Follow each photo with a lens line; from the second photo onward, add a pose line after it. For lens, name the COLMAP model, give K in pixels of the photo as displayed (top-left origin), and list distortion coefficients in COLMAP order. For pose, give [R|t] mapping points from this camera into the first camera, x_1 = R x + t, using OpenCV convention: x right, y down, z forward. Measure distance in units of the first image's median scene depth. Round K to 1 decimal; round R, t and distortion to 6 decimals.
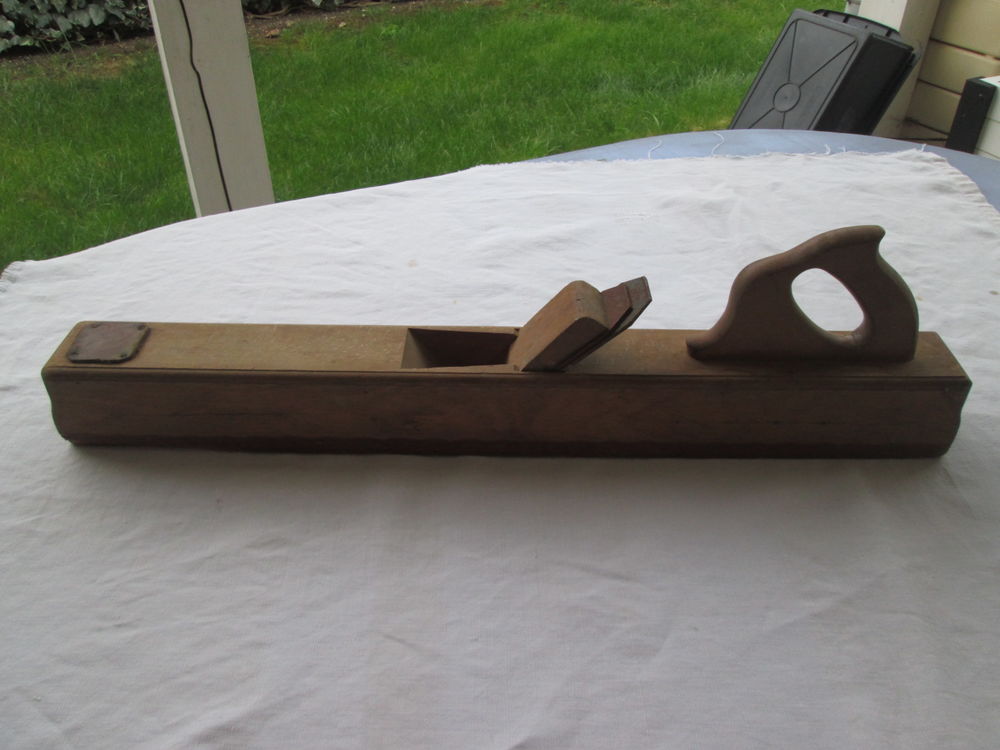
lens RADIAL K [[813.9, 0, 501.4], [0, 813.9, 373.0], [0, 0, 1]] dist [-0.069284, 0.016333]
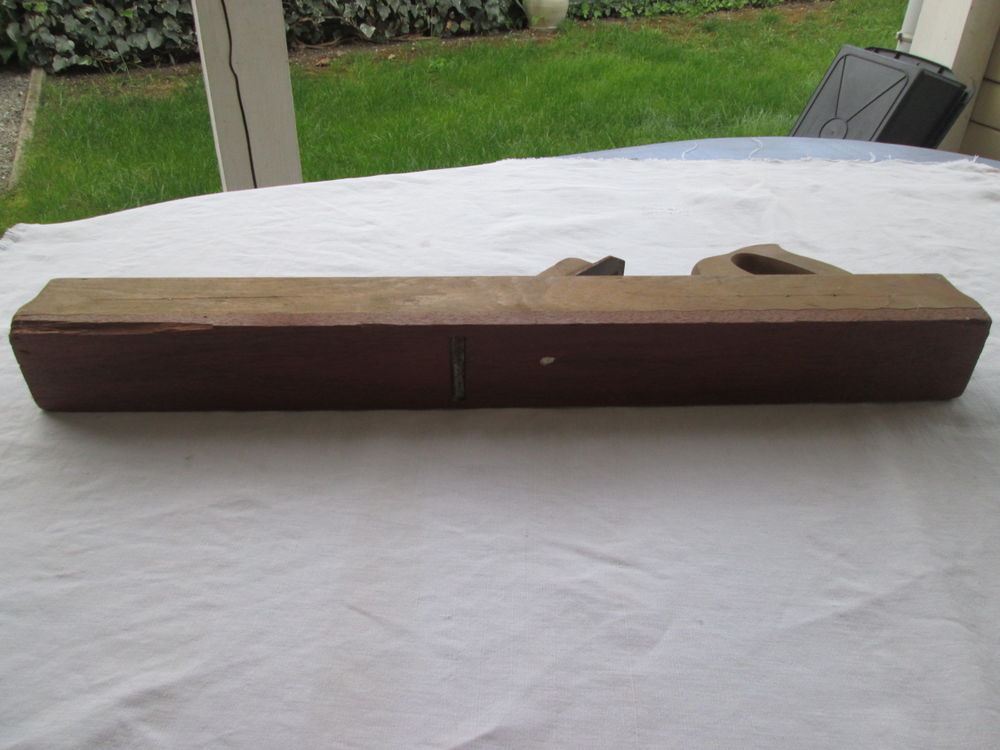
lens RADIAL K [[813.9, 0, 500.2], [0, 813.9, 376.1], [0, 0, 1]] dist [-0.069284, 0.016333]
pose [[0.997580, 0.050099, -0.048205, 0.033387], [-0.052700, 0.997134, -0.054289, 0.070124], [0.045347, 0.056698, 0.997361, 0.065451]]
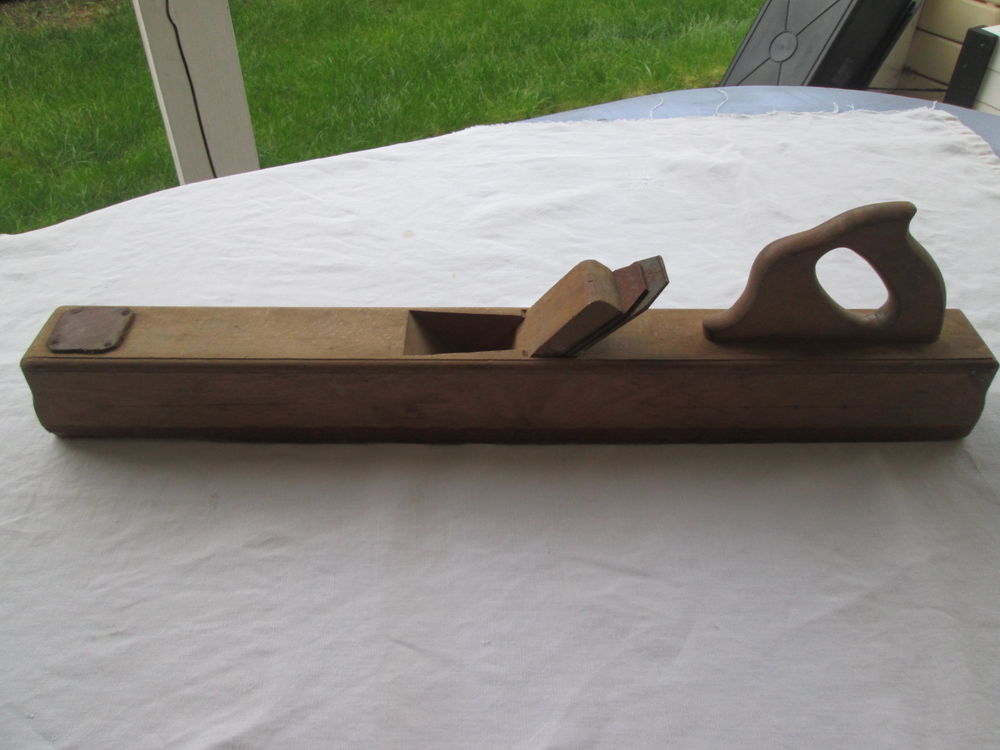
lens RADIAL K [[813.9, 0, 500.8], [0, 813.9, 368.6], [0, 0, 1]] dist [-0.069284, 0.016333]
pose [[0.999810, -0.010312, 0.016556, -0.018958], [0.009358, 0.998350, 0.056656, -0.031122], [-0.017113, -0.056491, 0.998256, 0.038572]]
